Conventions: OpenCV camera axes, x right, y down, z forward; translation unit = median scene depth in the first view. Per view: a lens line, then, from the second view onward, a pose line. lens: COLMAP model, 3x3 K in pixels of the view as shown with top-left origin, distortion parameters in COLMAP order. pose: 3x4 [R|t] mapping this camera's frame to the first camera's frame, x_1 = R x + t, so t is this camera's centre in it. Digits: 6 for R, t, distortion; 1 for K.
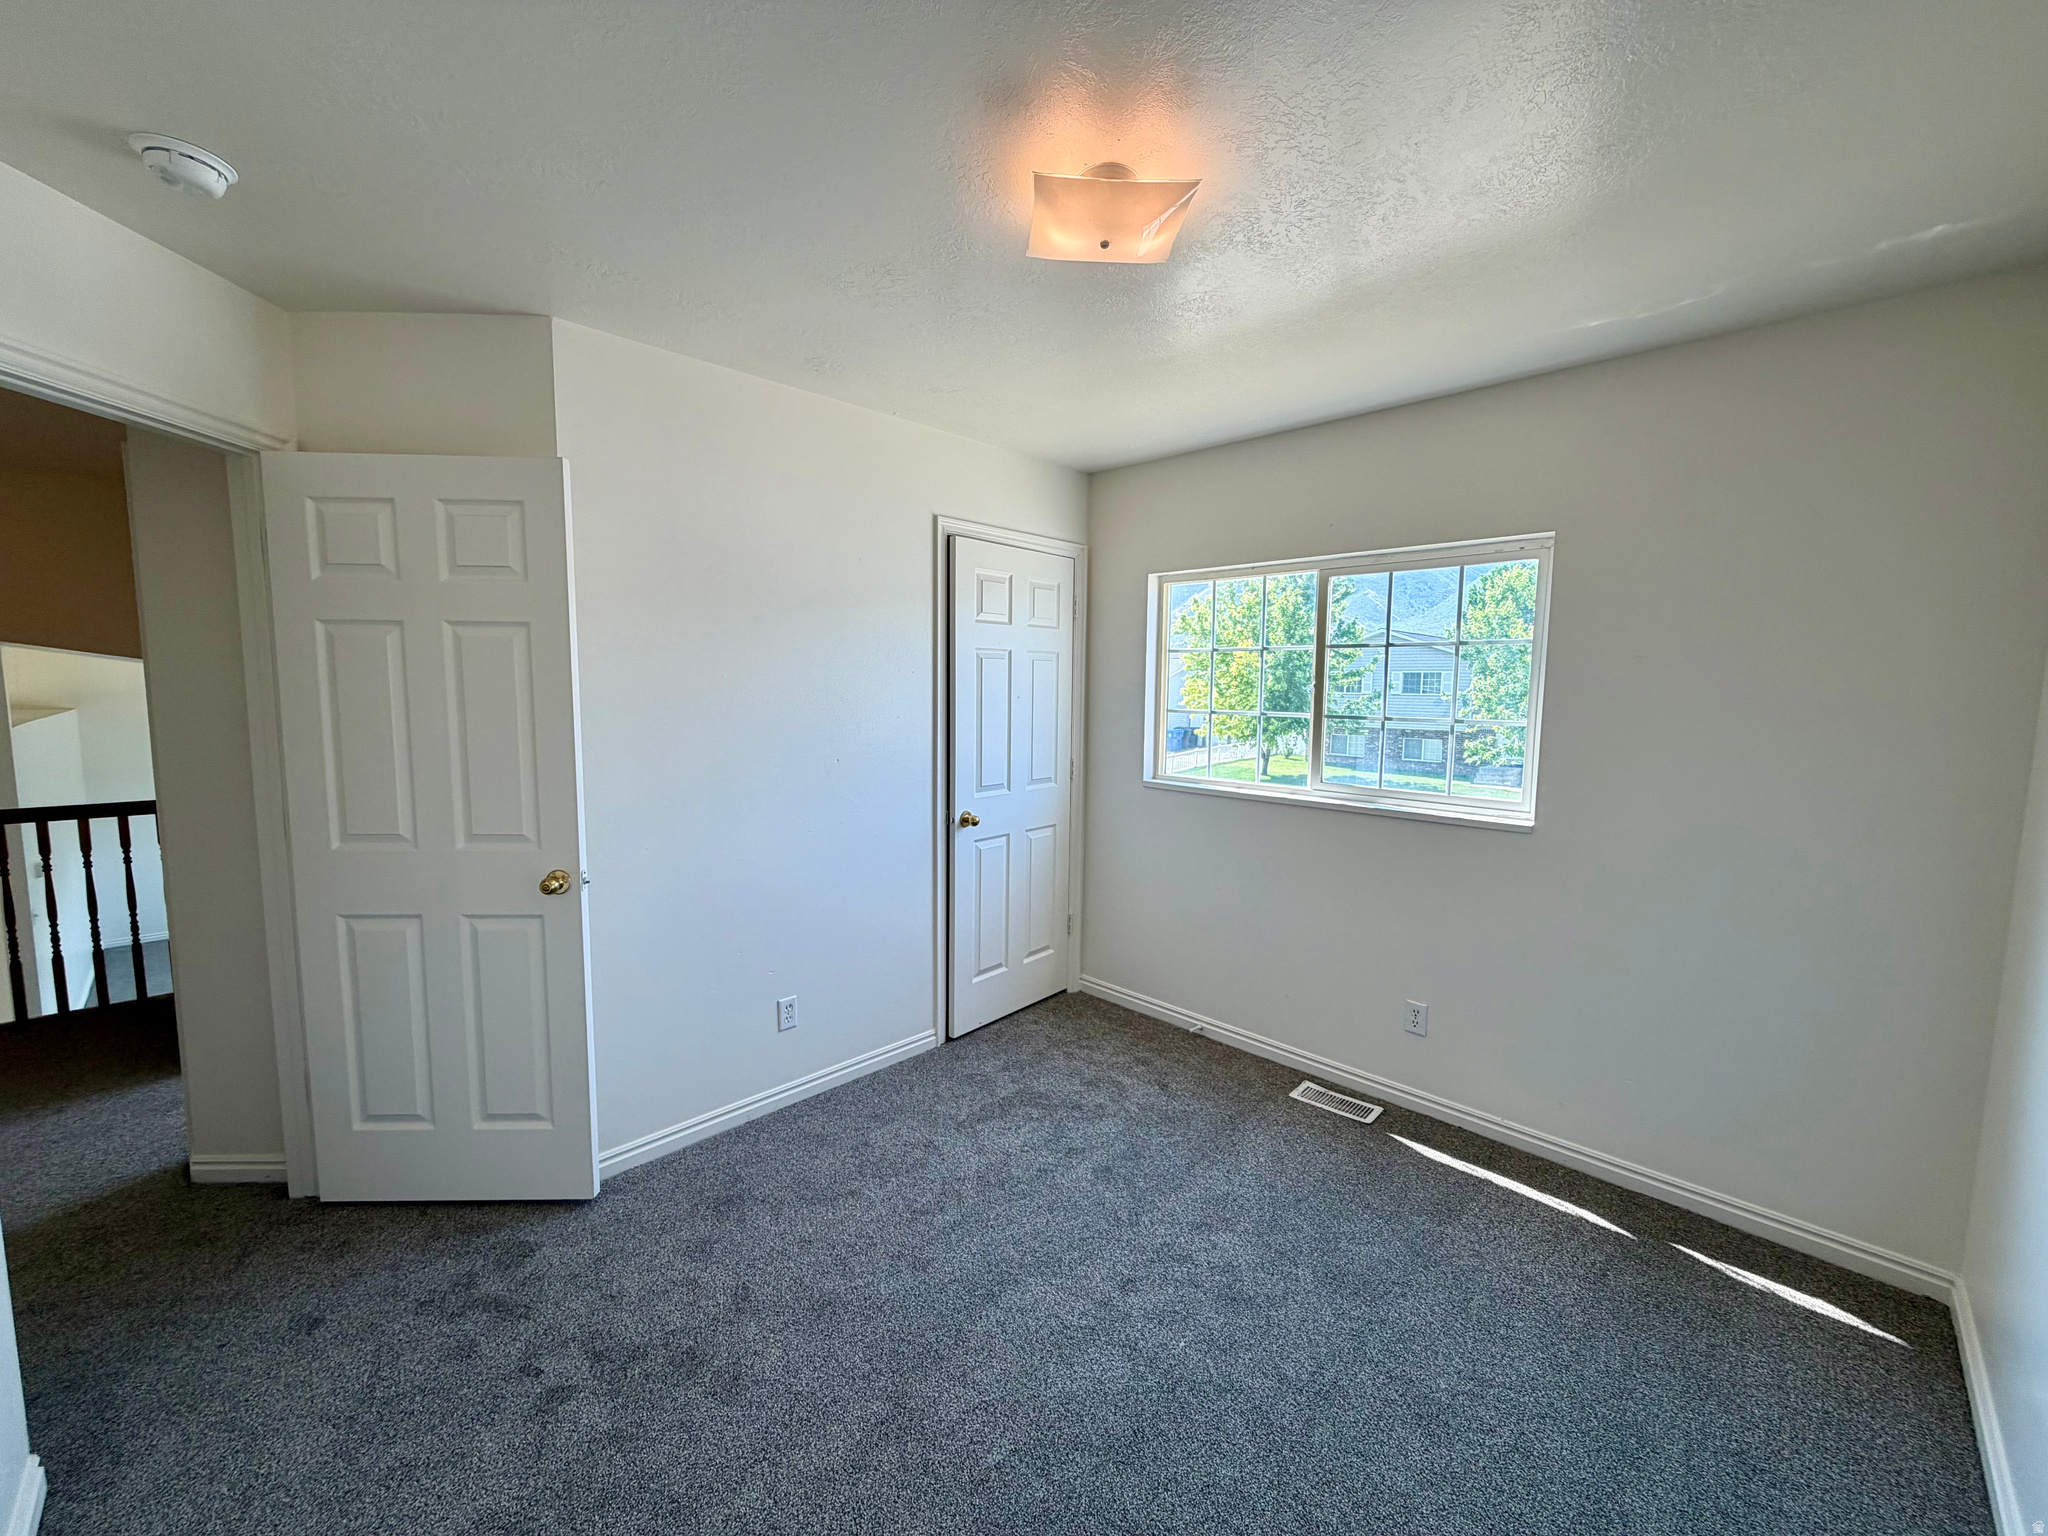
lens RADIAL K [[811.4, 0, 1017.3], [0, 811.4, 766.2], [0, 0, 1]] dist [0.000740, 0.000096]
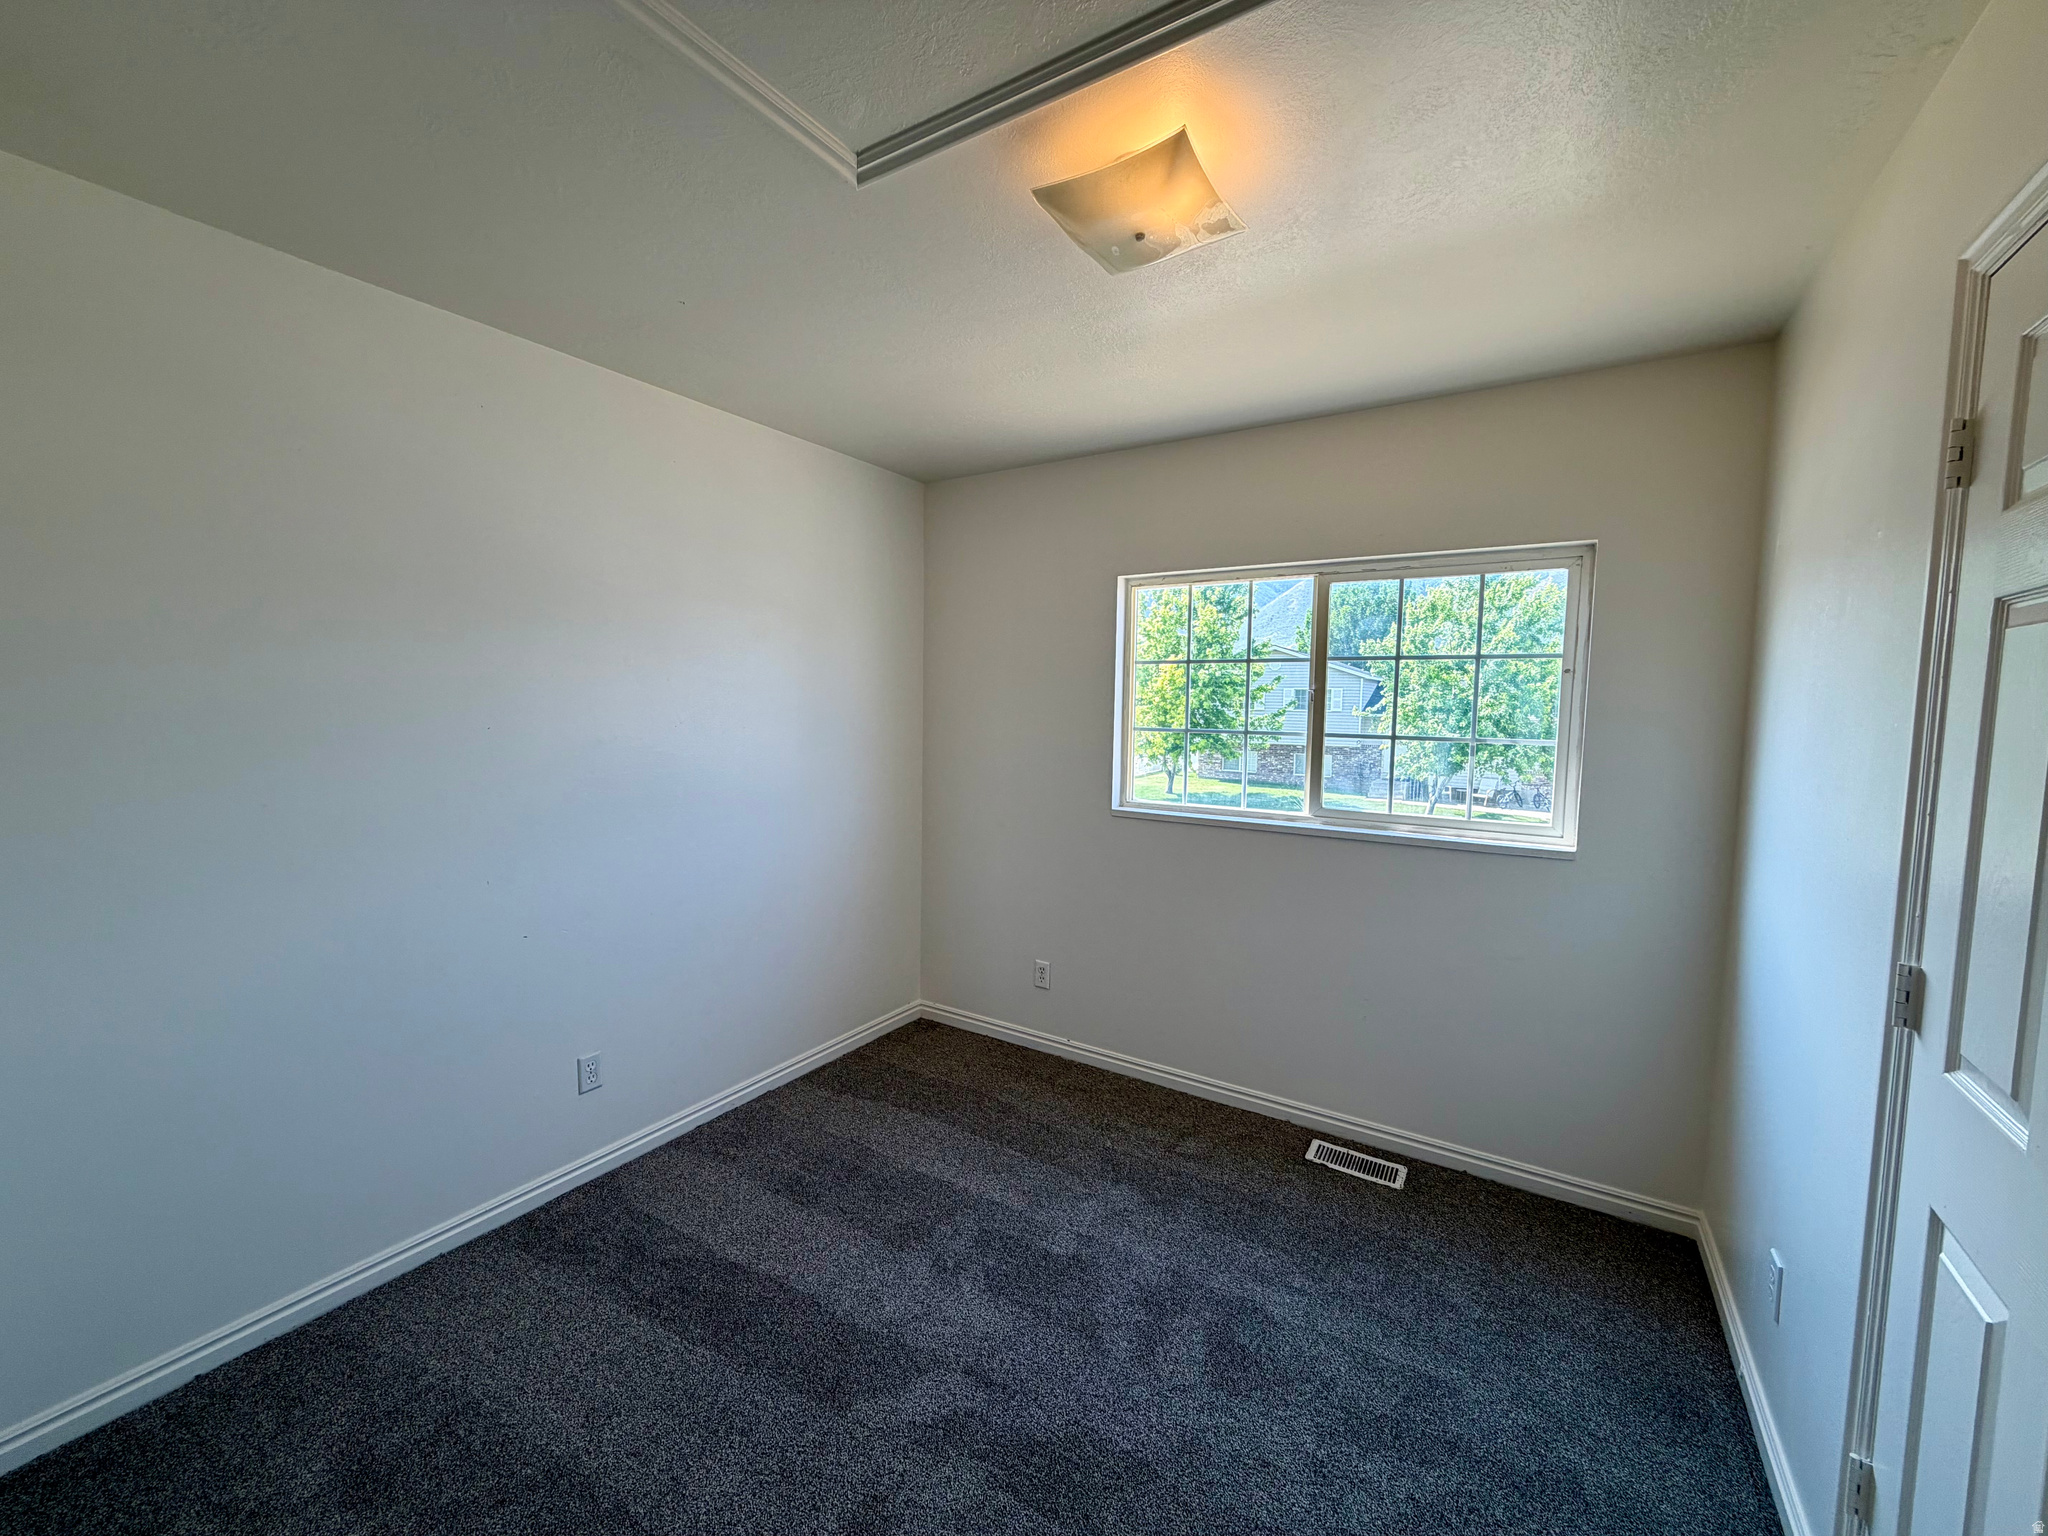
lens RADIAL K [[834.2, 0, 1024.0], [0, 834.2, 768.0], [0, 0, 1]] dist [0.016796, 0.000059]
pose [[0.977417, -0.017442, 0.210597, -0.149255], [0.021047, 0.999668, -0.014887, -0.017379], [-0.210267, 0.018983, 0.977460, 0.149493]]
